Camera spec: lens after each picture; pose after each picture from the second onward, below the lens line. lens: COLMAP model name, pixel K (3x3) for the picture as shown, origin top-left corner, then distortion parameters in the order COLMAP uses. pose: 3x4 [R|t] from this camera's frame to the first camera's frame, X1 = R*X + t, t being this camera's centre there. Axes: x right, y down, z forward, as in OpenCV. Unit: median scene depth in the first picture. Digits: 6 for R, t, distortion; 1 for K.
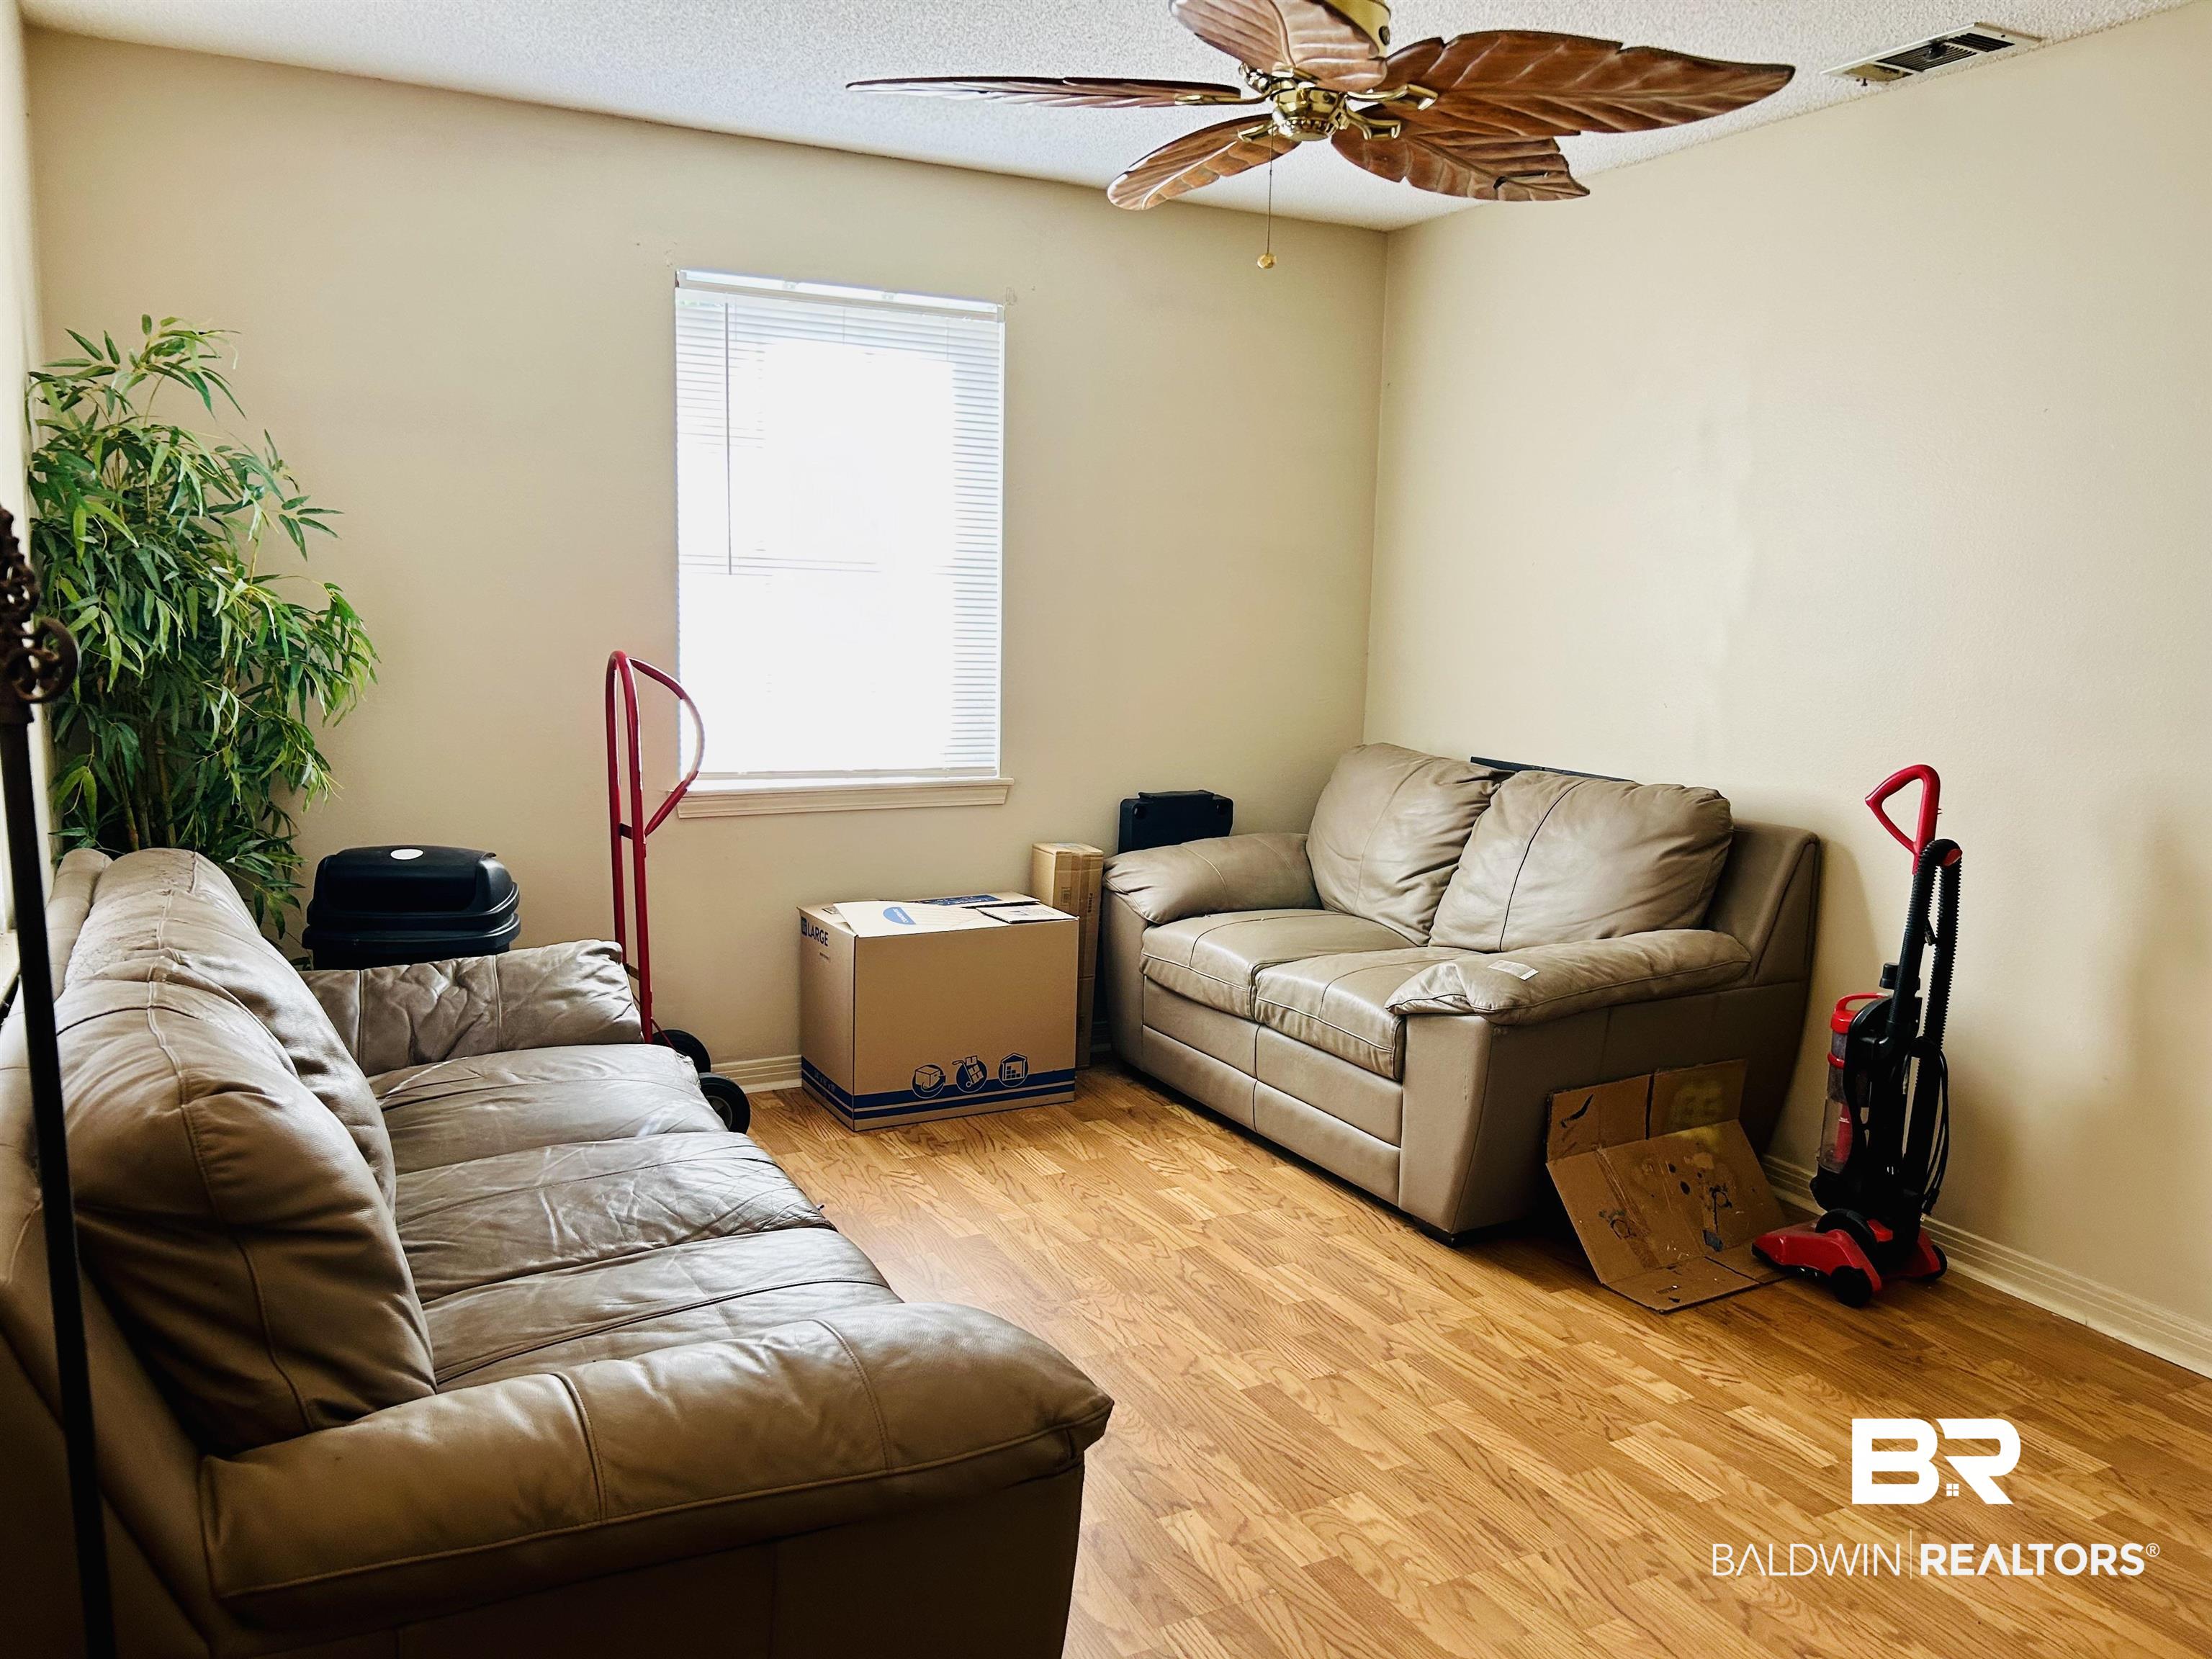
lens RADIAL K [[1688.9, 0, 1106.0], [0, 1688.9, 829.5], [0, 0, 1]] dist [0.036023, -0.004515]
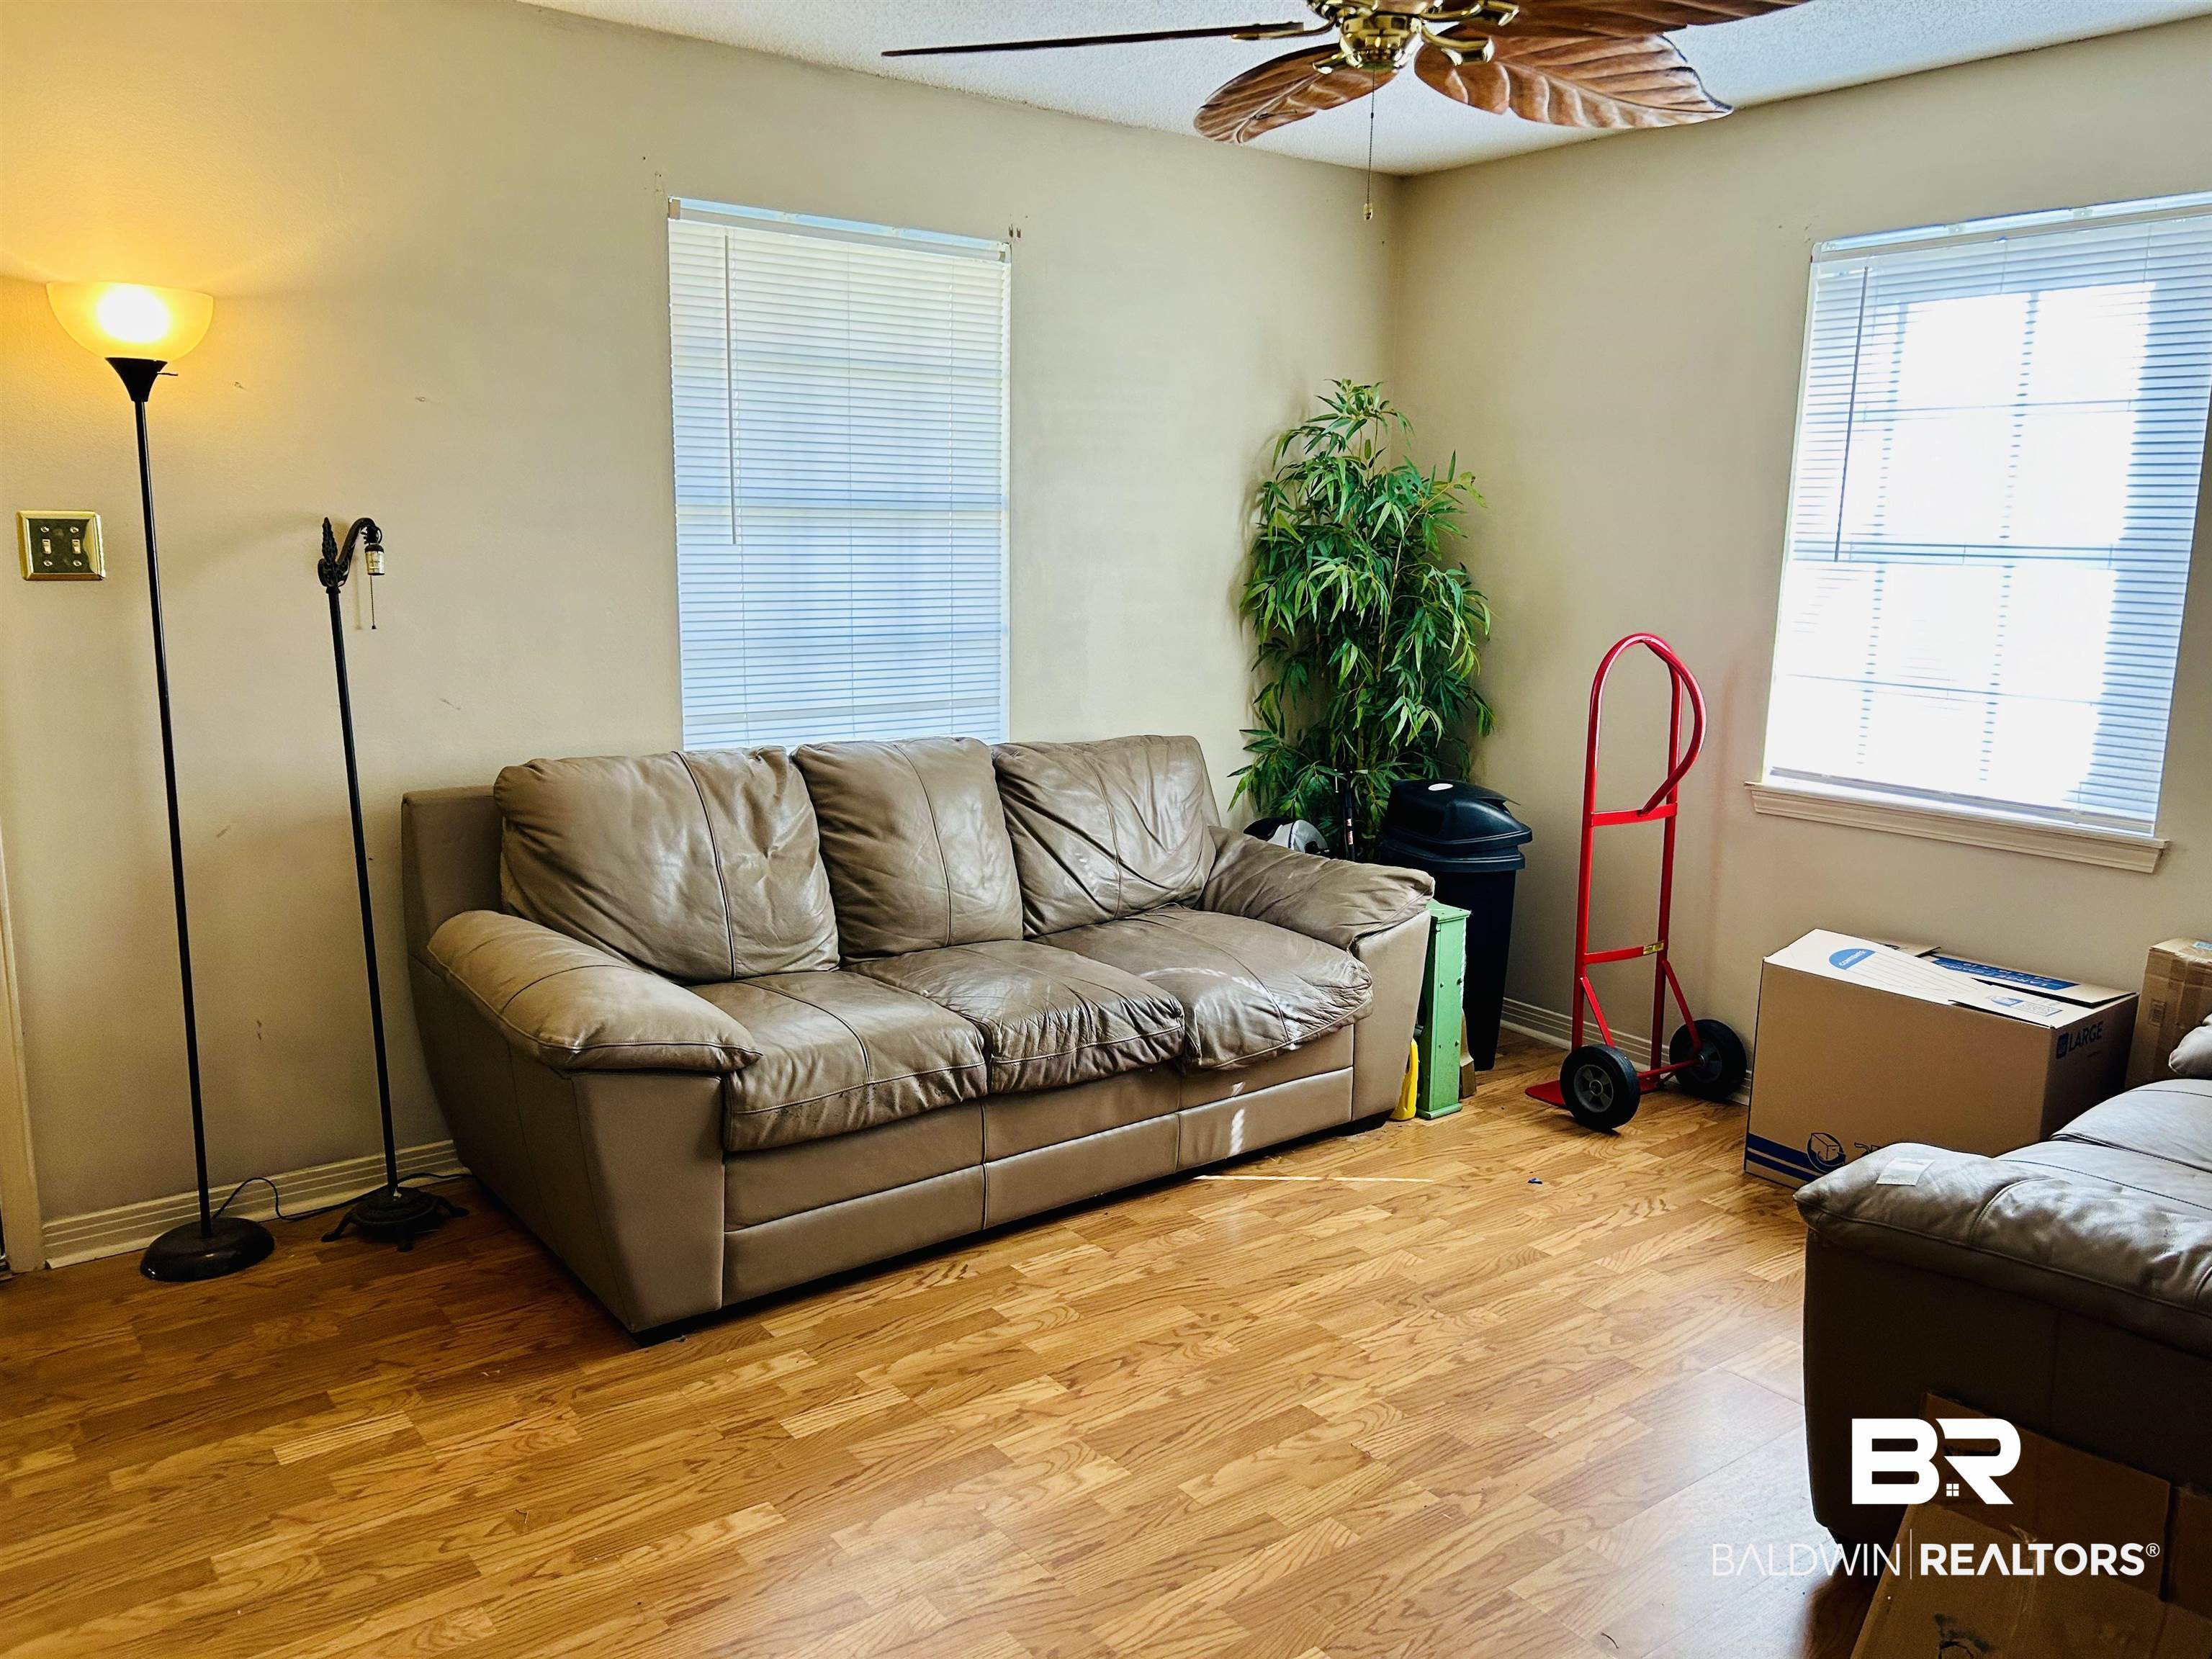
lens RADIAL K [[1688.9, 0, 1106.0], [0, 1688.9, 829.5], [0, 0, 1]] dist [0.036023, -0.004515]
pose [[0.160640, 0.152154, -0.975215, 0.847227], [-0.158052, 0.979262, 0.126751, -0.082278], [0.974276, 0.133774, 0.181357, 0.604410]]
